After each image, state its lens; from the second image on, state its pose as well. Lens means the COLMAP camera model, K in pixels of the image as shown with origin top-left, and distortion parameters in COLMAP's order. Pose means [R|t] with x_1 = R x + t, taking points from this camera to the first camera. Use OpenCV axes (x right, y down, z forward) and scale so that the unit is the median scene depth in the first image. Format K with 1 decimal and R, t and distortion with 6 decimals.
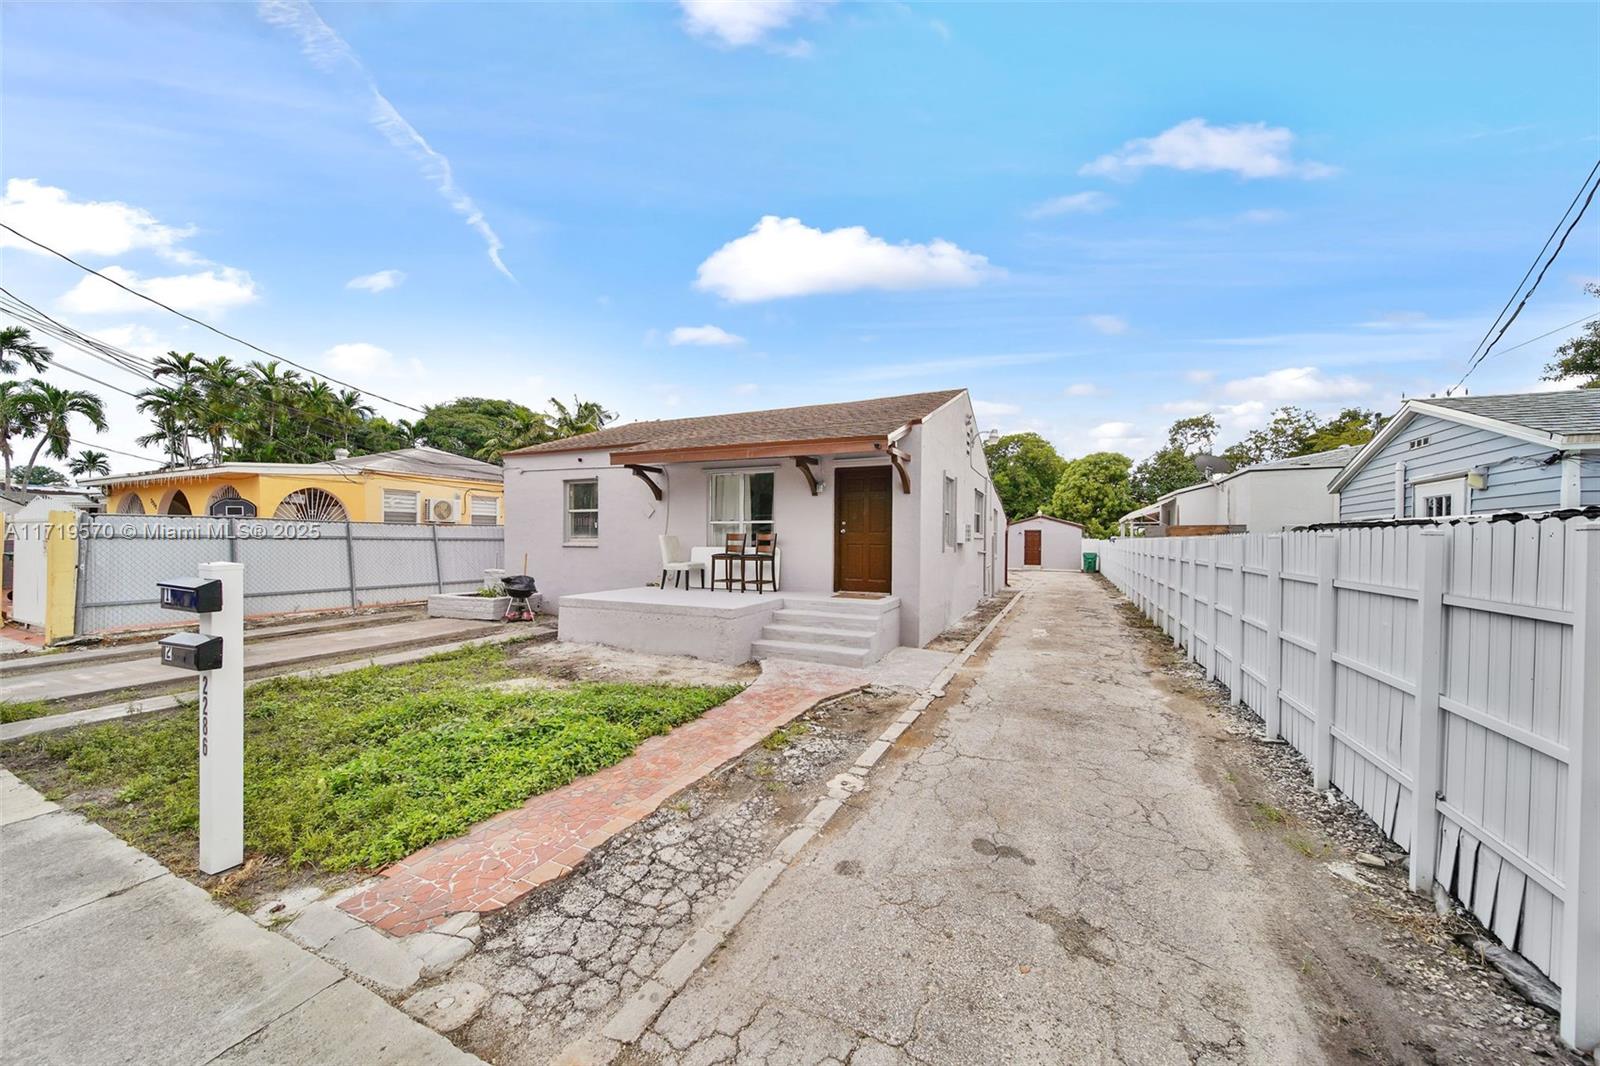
lens RADIAL K [[564.7, 0, 807.9], [0, 564.7, 540.9], [0, 0, 1]] dist [0.007743, -0.001346]
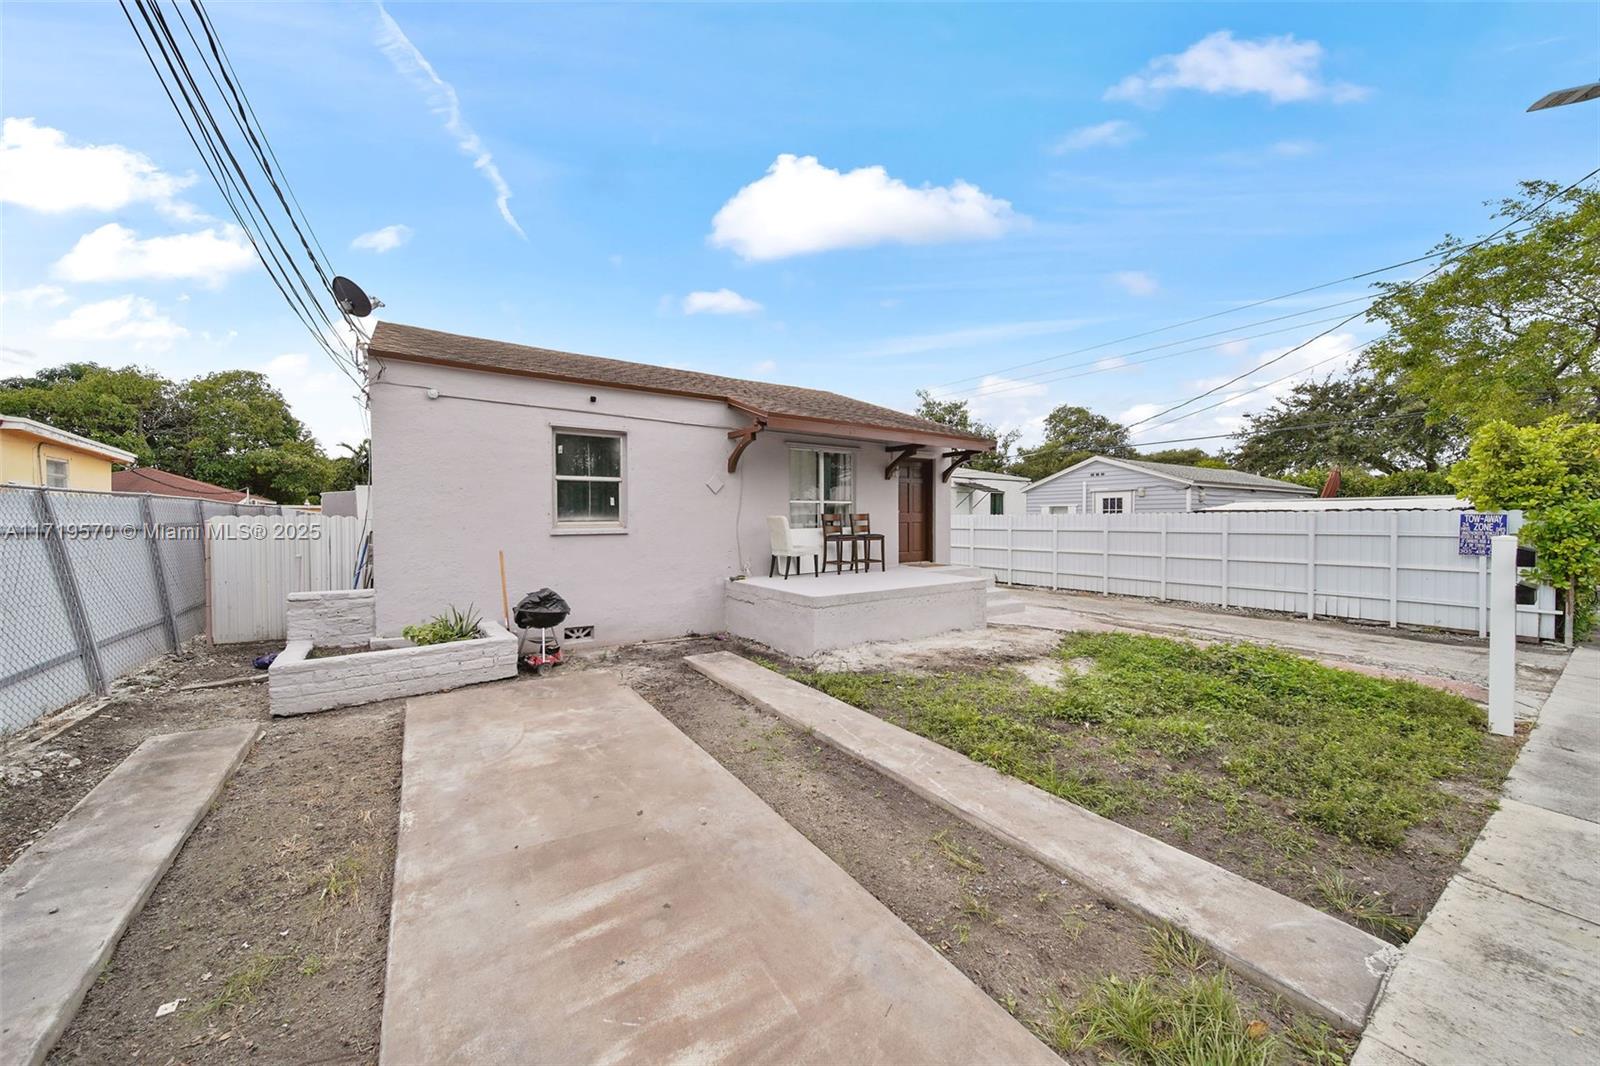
lens RADIAL K [[564.7, 0, 807.2], [0, 564.7, 526.0], [0, 0, 1]] dist [0.007743, -0.001346]
pose [[0.506524, -0.020722, 0.861977, -0.930539], [0.011063, 0.999785, 0.017533, -0.008857], [-0.862155, 0.000655, 0.506644, 0.520052]]
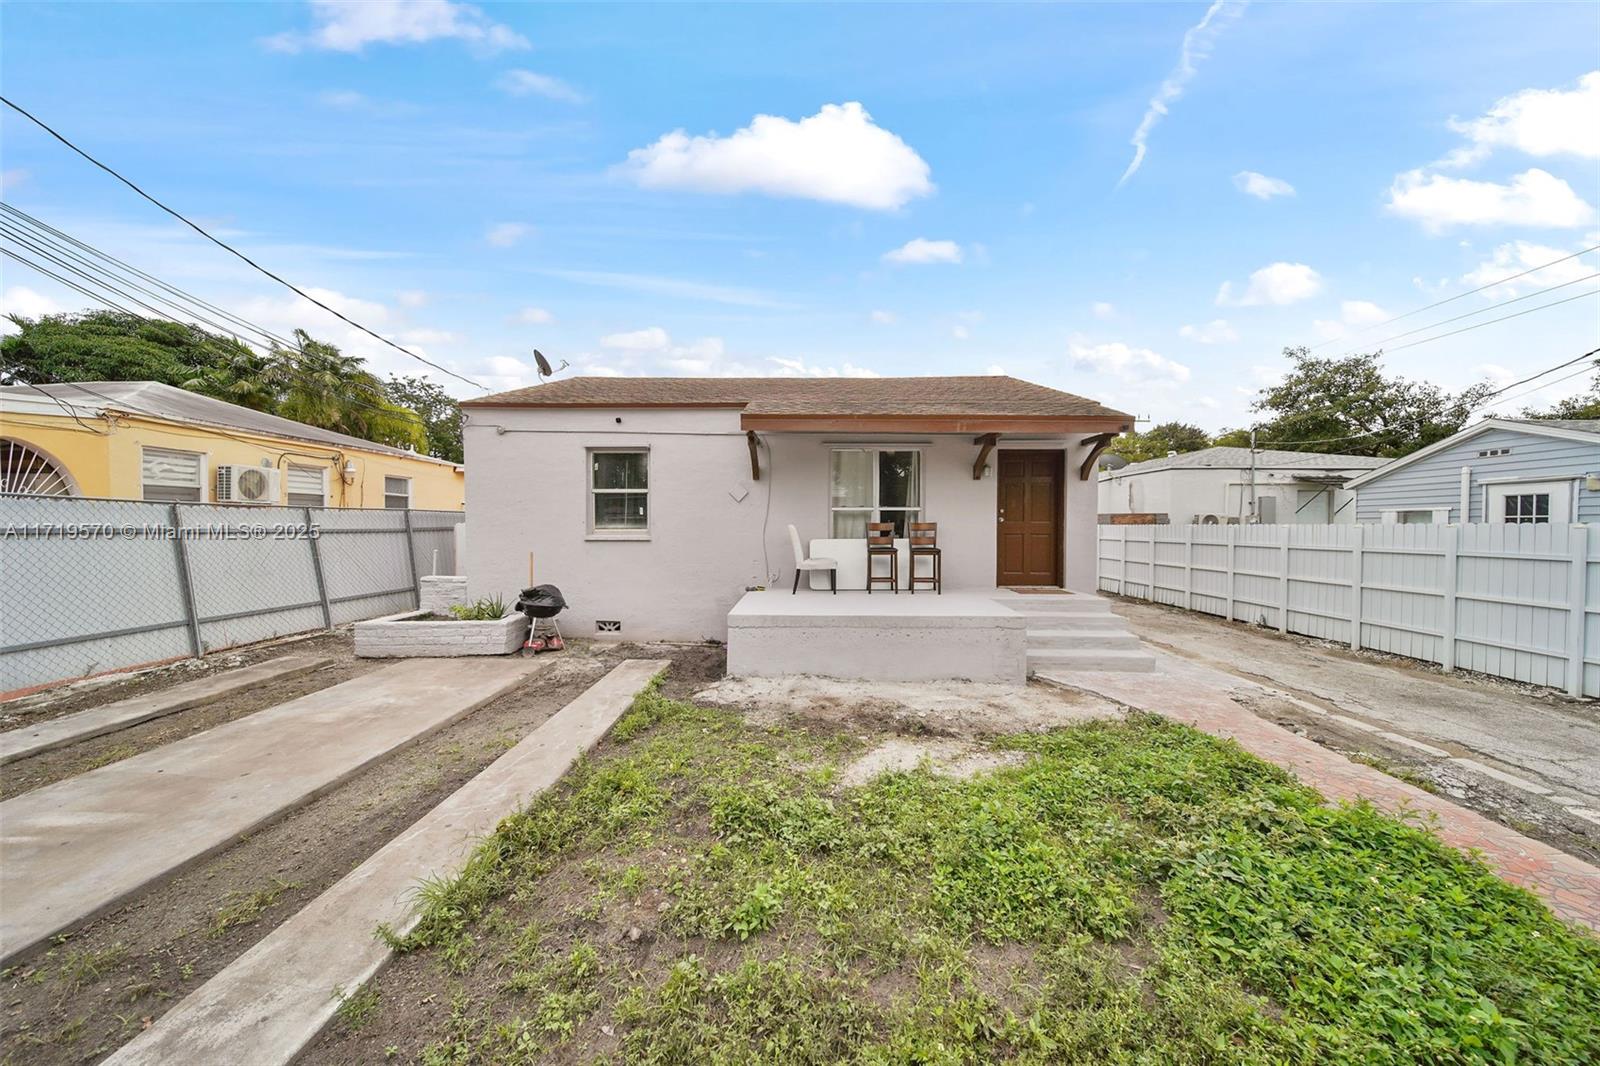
lens RADIAL K [[564.7, 0, 803.2], [0, 564.7, 531.3], [0, 0, 1]] dist [0.007743, -0.001346]
pose [[0.913915, -0.008773, 0.405810, -0.536614], [0.004895, 0.999932, 0.010593, -0.008947], [-0.405875, -0.007694, 0.913896, 0.272807]]
